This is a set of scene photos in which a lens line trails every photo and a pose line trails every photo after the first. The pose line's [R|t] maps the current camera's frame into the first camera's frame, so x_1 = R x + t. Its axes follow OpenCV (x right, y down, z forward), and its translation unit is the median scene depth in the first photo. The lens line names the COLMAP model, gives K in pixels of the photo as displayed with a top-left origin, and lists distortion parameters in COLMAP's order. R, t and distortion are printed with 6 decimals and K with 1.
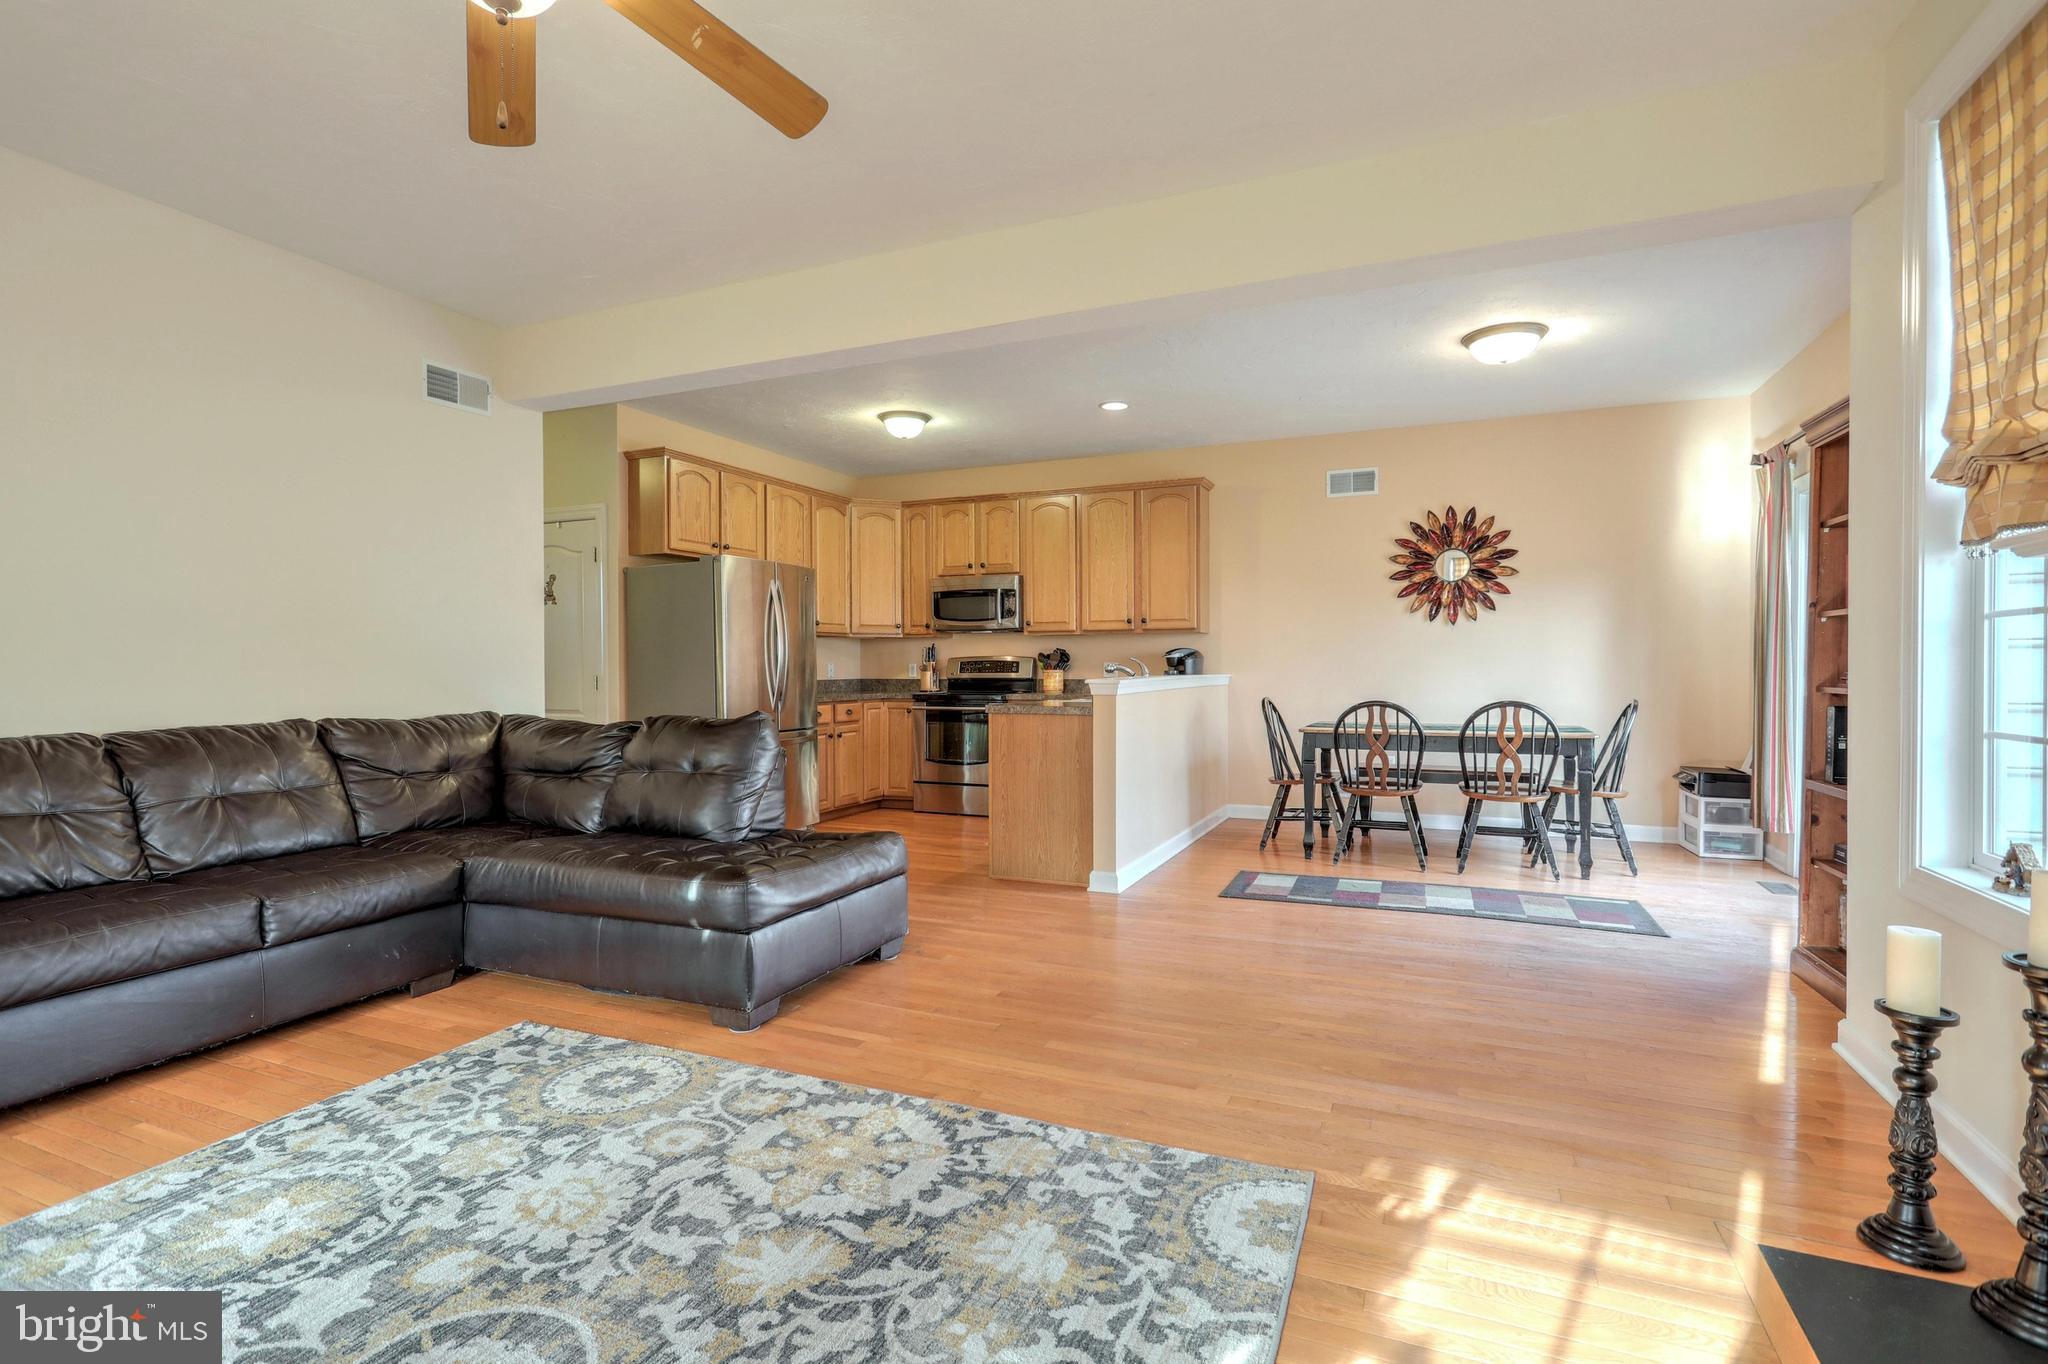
lens RADIAL K [[956.2, 0, 1020.6], [0, 956.2, 730.5], [0, 0, 1]] dist [0.000955, 0.000220]
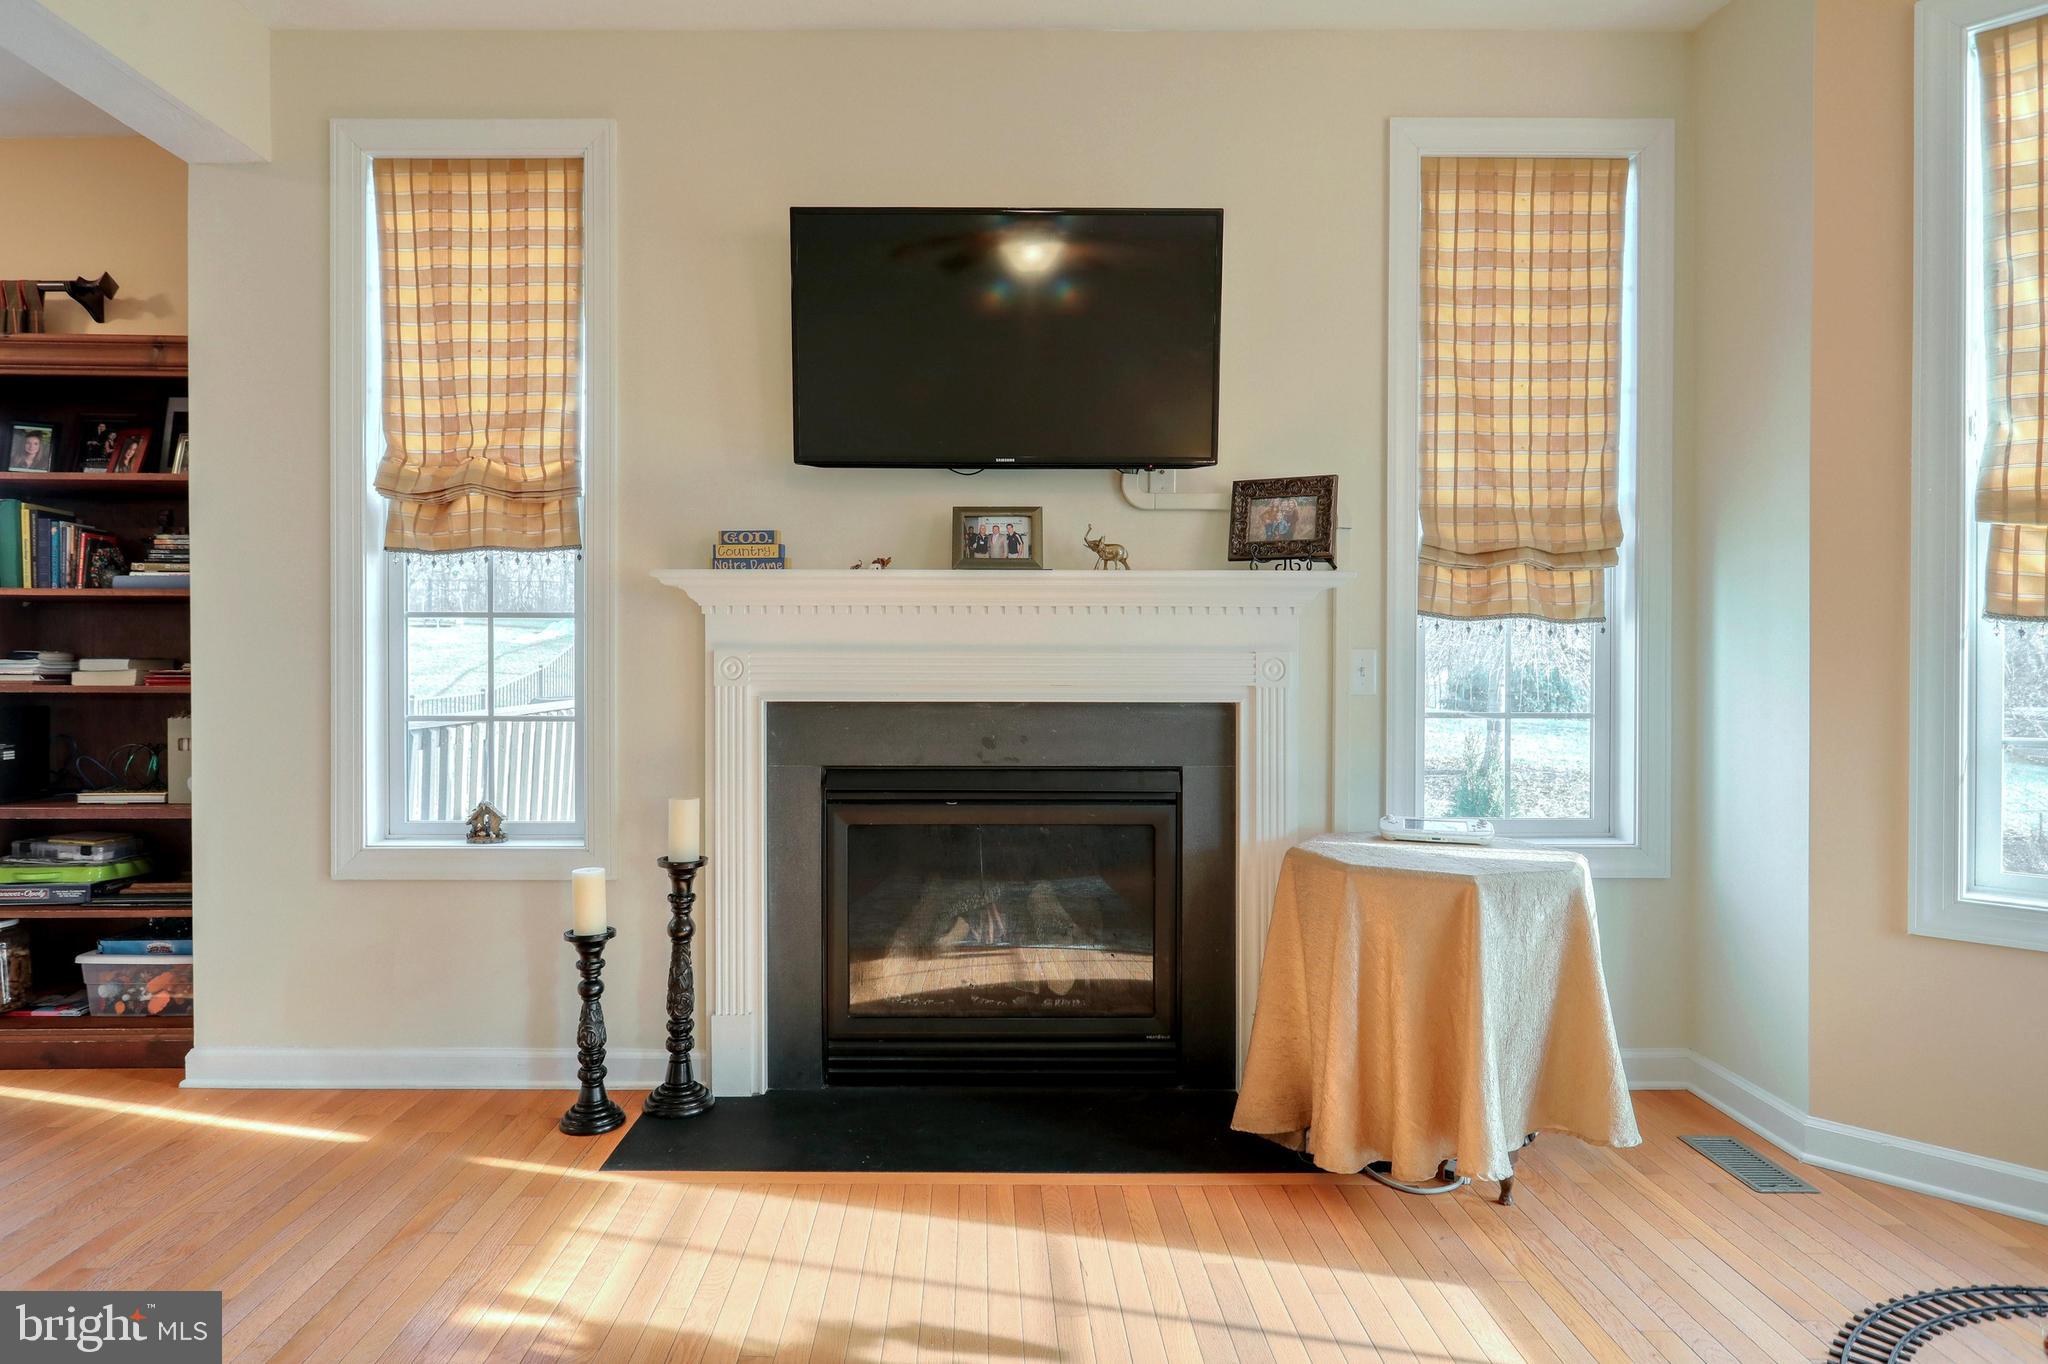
lens RADIAL K [[1188.0, 0, 988.5], [0, 1188.0, 666.2], [0, 0, 1]] dist [-0.006133, -0.000316]
pose [[-0.406693, 0.002639, 0.913561, -0.187590], [0.059322, 0.997962, 0.023526, -0.016643], [-0.911637, 0.063762, -0.406021, 0.303281]]
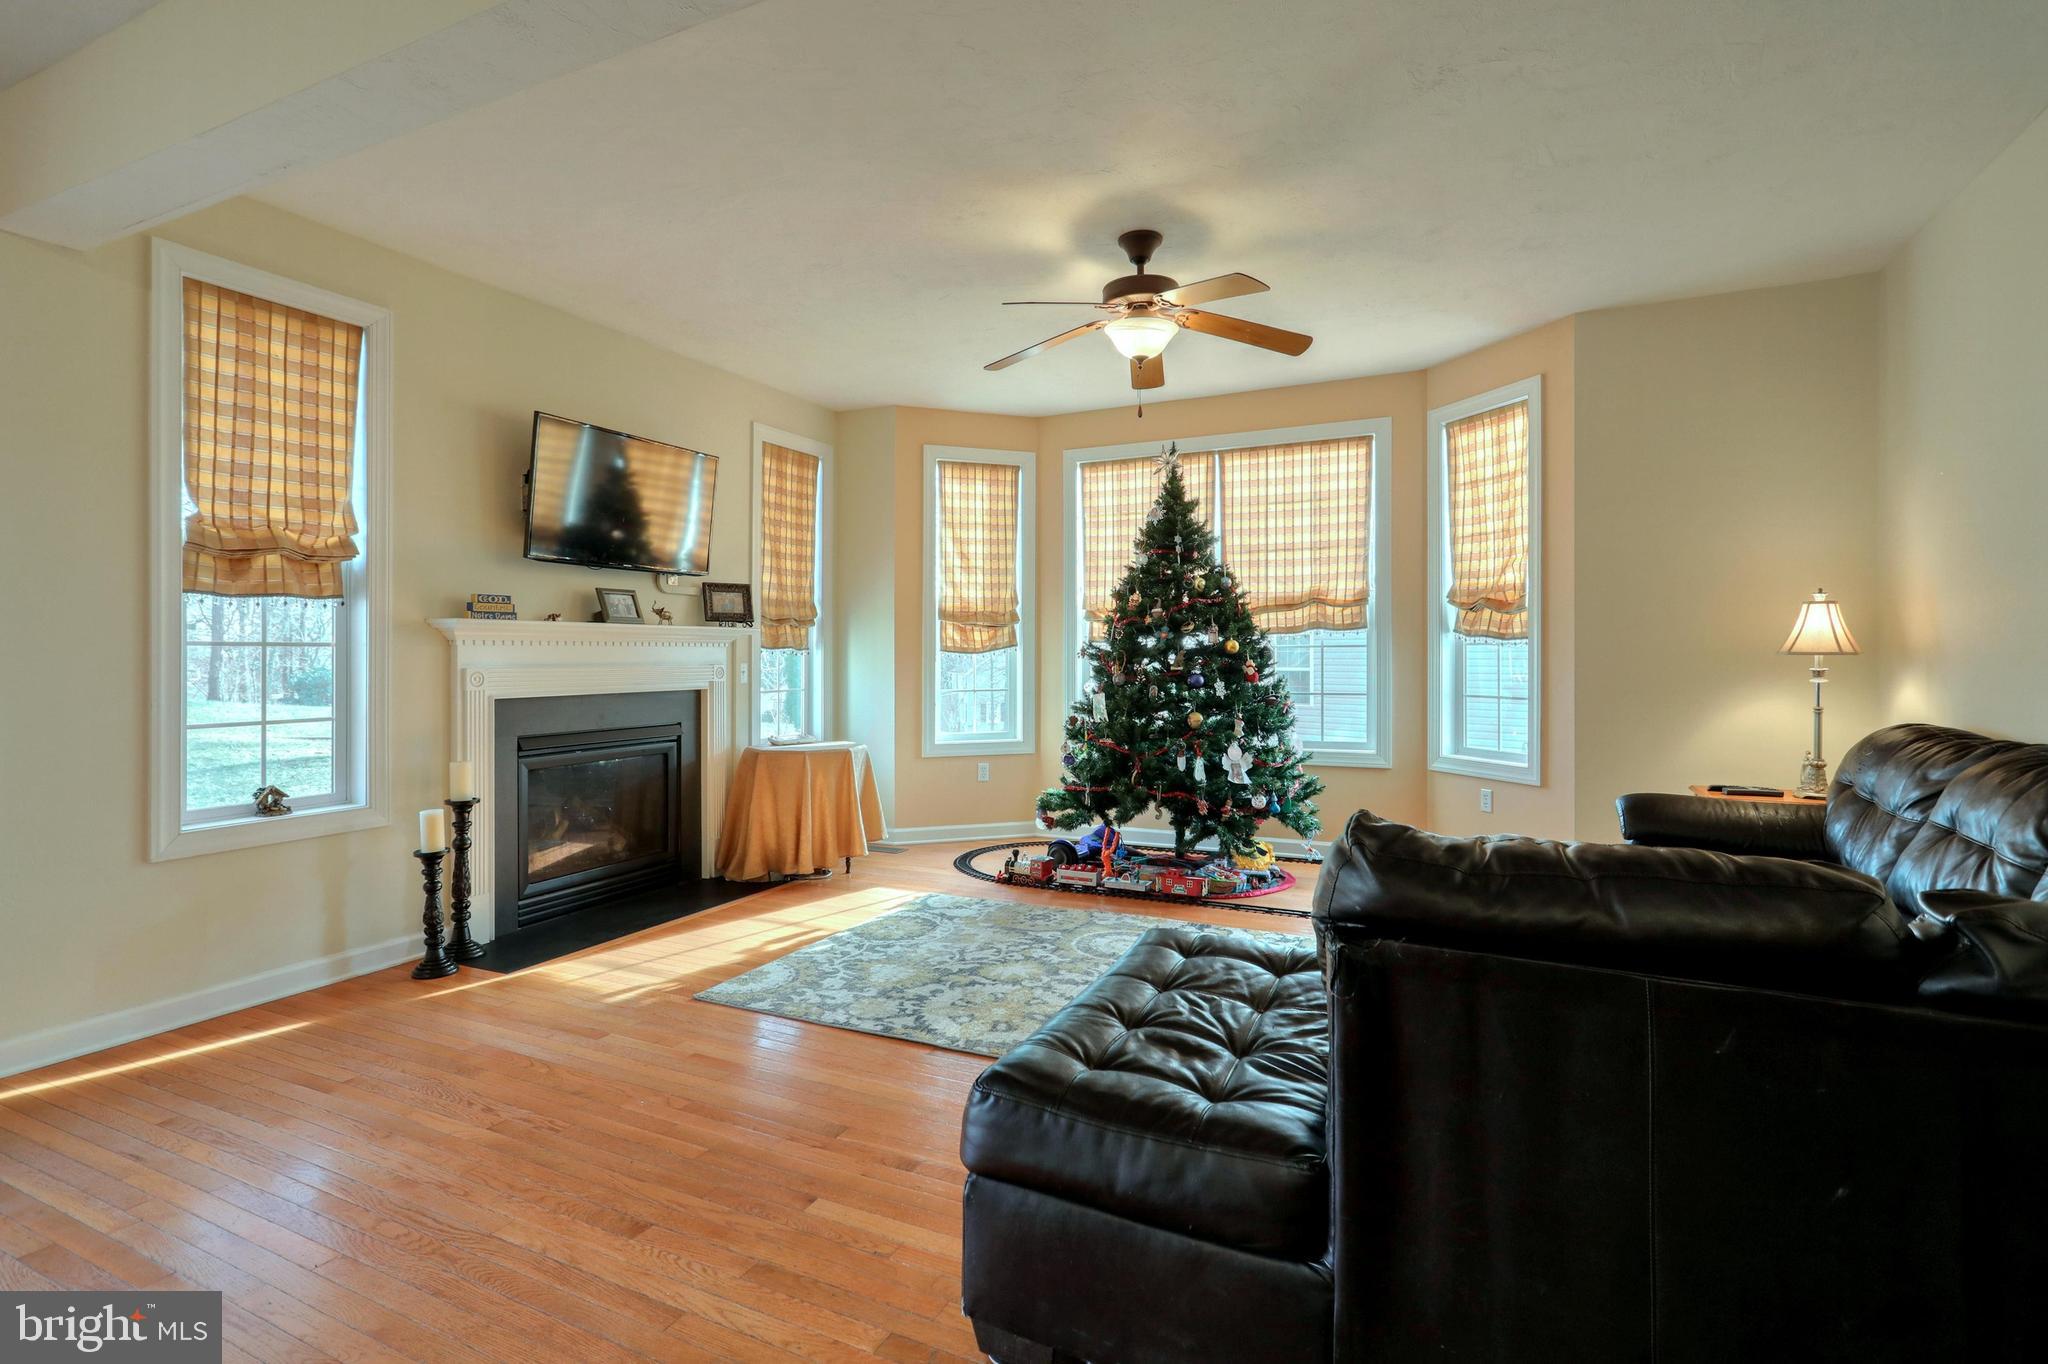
lens RADIAL K [[972.4, 0, 1024.0], [0, 972.4, 682.0], [0, 0, 1]] dist [0.001260, 0.000656]
pose [[-0.999423, 0.011318, 0.032012, -0.090853], [0.014230, 0.995634, 0.092252, -0.058623], [-0.030828, 0.092654, -0.995221, 0.780323]]
